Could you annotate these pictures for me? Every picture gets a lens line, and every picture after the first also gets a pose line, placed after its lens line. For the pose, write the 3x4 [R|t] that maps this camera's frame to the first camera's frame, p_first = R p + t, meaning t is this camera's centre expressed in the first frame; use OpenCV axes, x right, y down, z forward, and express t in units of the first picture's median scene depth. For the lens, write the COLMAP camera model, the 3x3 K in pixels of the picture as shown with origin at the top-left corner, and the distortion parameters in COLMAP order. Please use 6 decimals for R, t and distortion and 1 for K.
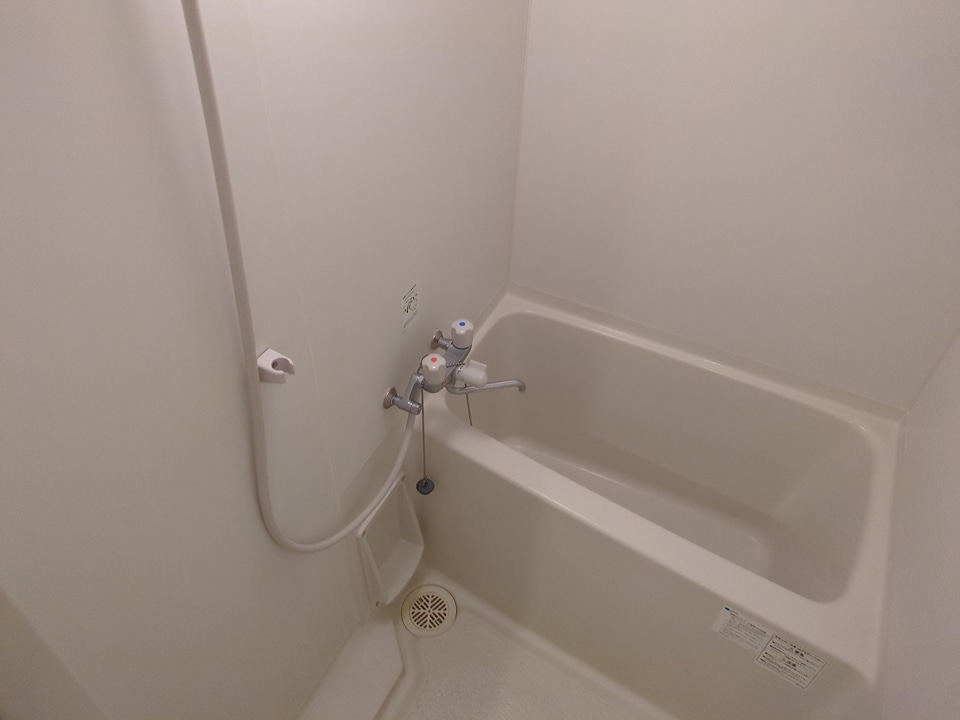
lens RADIAL K [[716.9, 0, 479.0], [0, 716.9, 350.3], [0, 0, 1]] dist [0.007883, -0.004332]
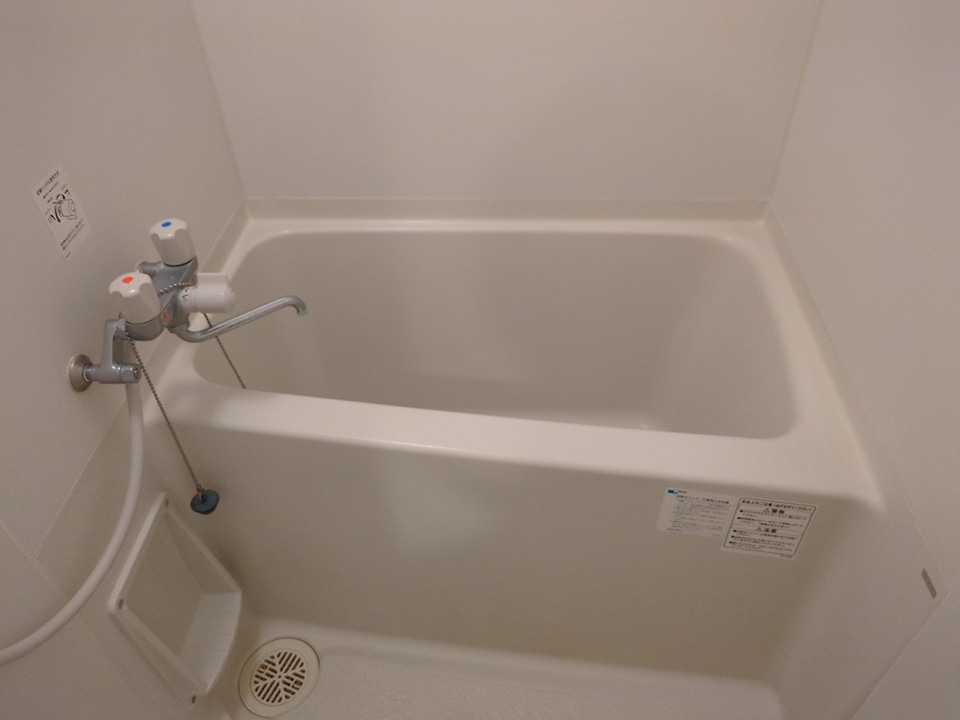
lens RADIAL K [[738.1, 0, 502.3], [0, 738.1, 360.1], [0, 0, 1]] dist [0.050922, -0.064110]
pose [[0.910912, -0.304414, 0.278515, 0.026466], [0.304278, 0.951528, 0.044836, 0.135287], [-0.278664, 0.043905, 0.959385, 0.299865]]
